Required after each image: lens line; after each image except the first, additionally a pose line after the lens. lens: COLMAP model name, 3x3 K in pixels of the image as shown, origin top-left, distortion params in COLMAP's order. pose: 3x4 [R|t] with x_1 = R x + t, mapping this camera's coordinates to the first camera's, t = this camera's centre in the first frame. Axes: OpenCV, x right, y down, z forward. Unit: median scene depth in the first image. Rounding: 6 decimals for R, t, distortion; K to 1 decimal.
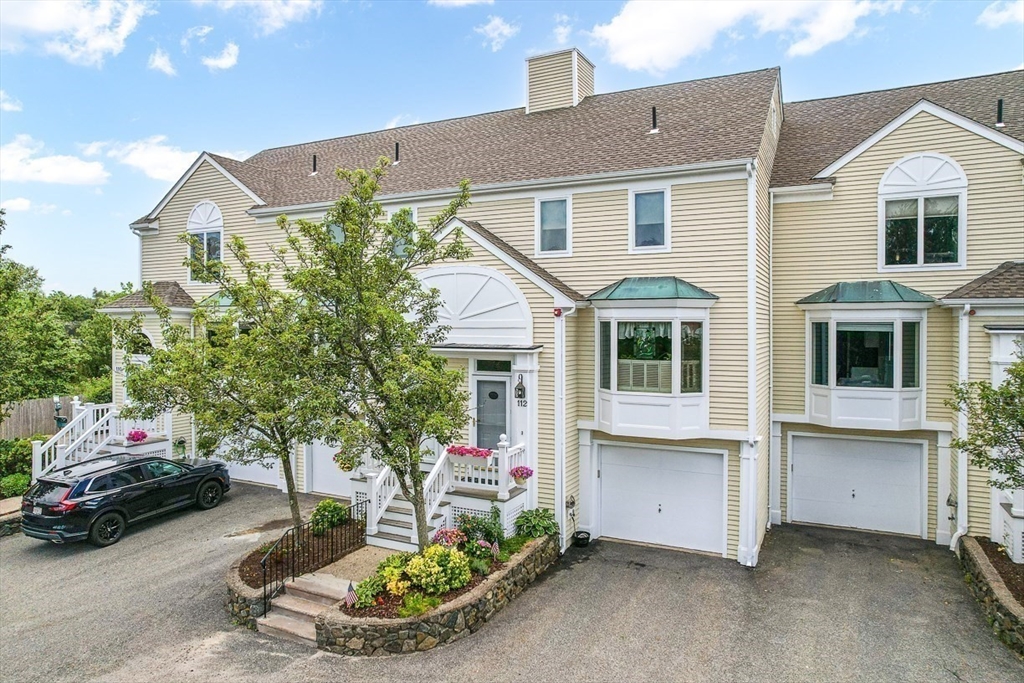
lens RADIAL K [[684.9, 0, 503.6], [0, 684.9, 317.2], [0, 0, 1]] dist [-0.049686, 0.048434]
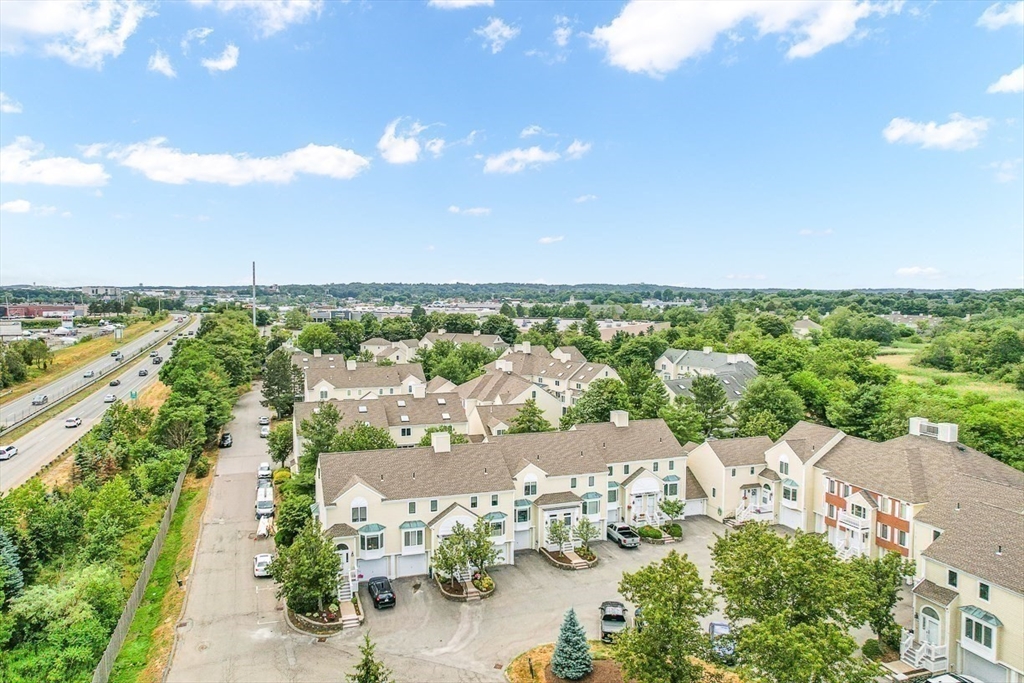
lens RADIAL K [[684.9, 0, 473.3], [0, 684.9, 313.9], [0, 0, 1]] dist [-0.049686, 0.048434]
pose [[0.710805, -0.027125, 0.702866, -3.297758], [-0.003125, 0.999125, 0.041719, -1.682235], [-0.703382, -0.031851, 0.710098, -2.312688]]
